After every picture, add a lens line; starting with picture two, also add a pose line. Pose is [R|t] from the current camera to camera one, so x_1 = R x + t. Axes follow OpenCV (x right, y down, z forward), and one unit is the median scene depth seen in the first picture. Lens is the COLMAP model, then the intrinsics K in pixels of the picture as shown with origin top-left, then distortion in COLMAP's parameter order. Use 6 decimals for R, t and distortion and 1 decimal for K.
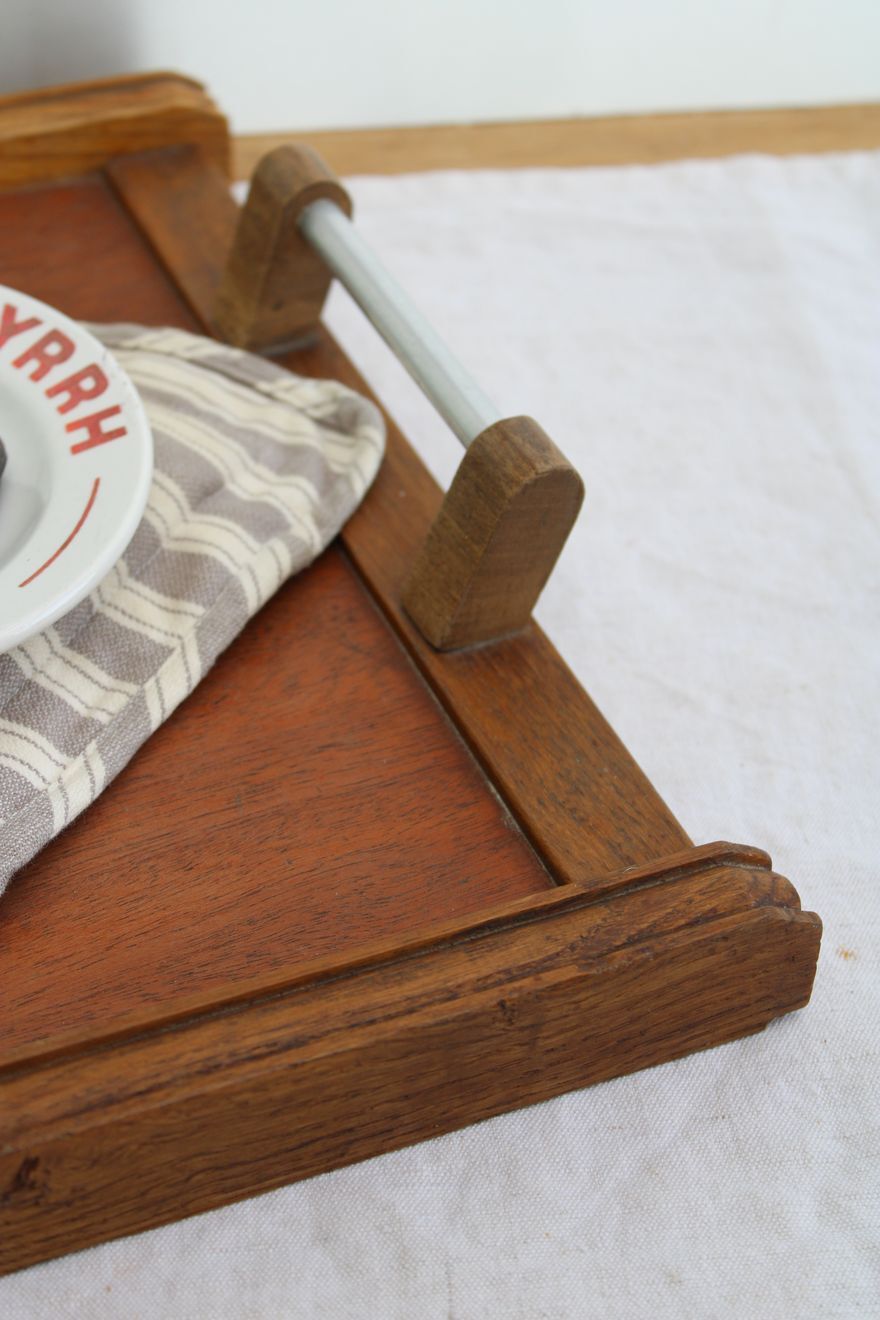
lens RADIAL K [[2511.7, 0, 440.0], [0, 2511.7, 660.0], [0, 0, 1]] dist [0.013075, 0.205266]
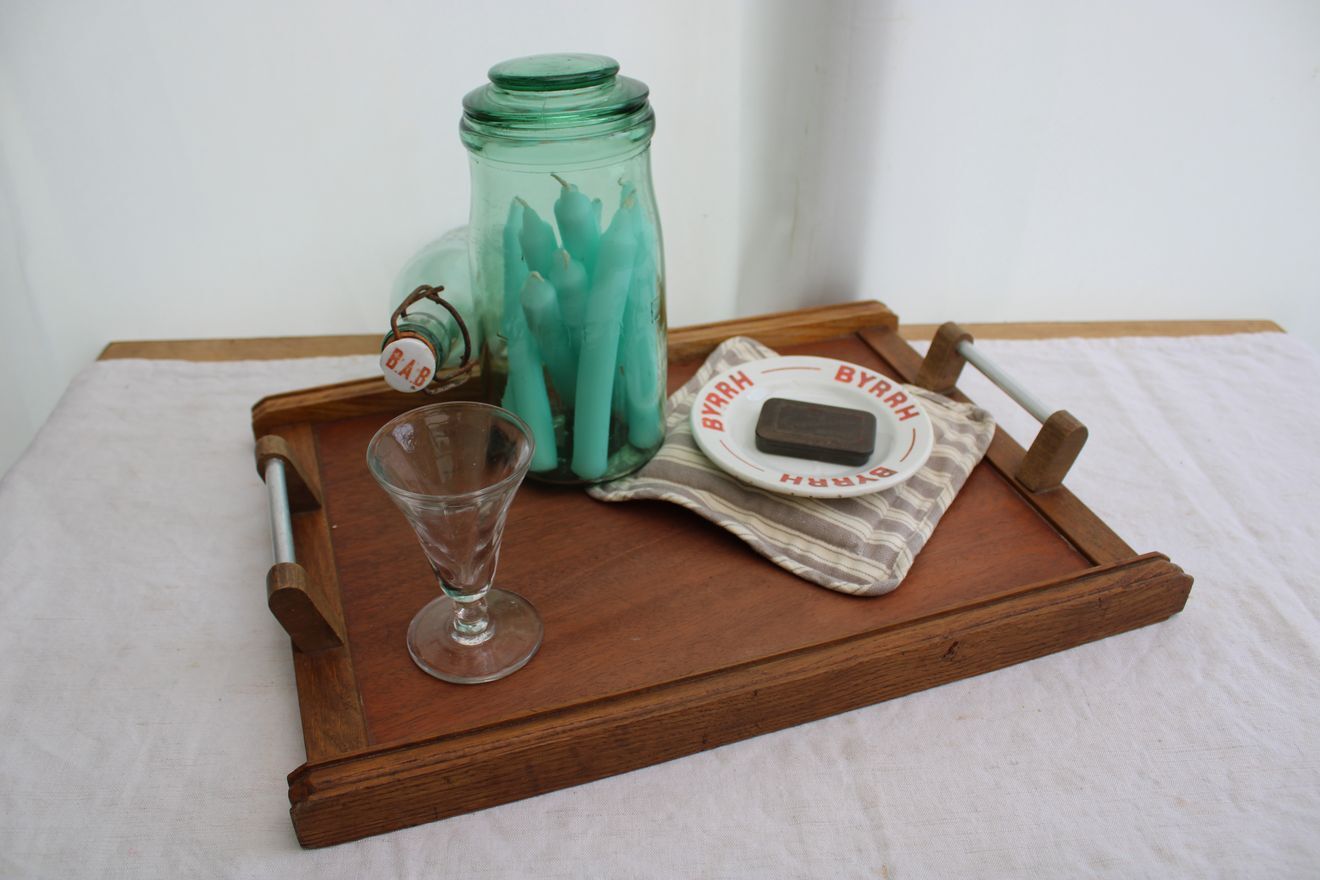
lens RADIAL K [[1094.9, 0, 660.0], [0, 1094.9, 440.0], [0, 0, 1]] dist [-0.169566, 0.146882]
pose [[0.998055, 0.028390, -0.055499, -0.401130], [-0.035882, 0.989638, -0.139026, 0.137990], [0.050977, 0.140747, 0.988732, -0.258142]]
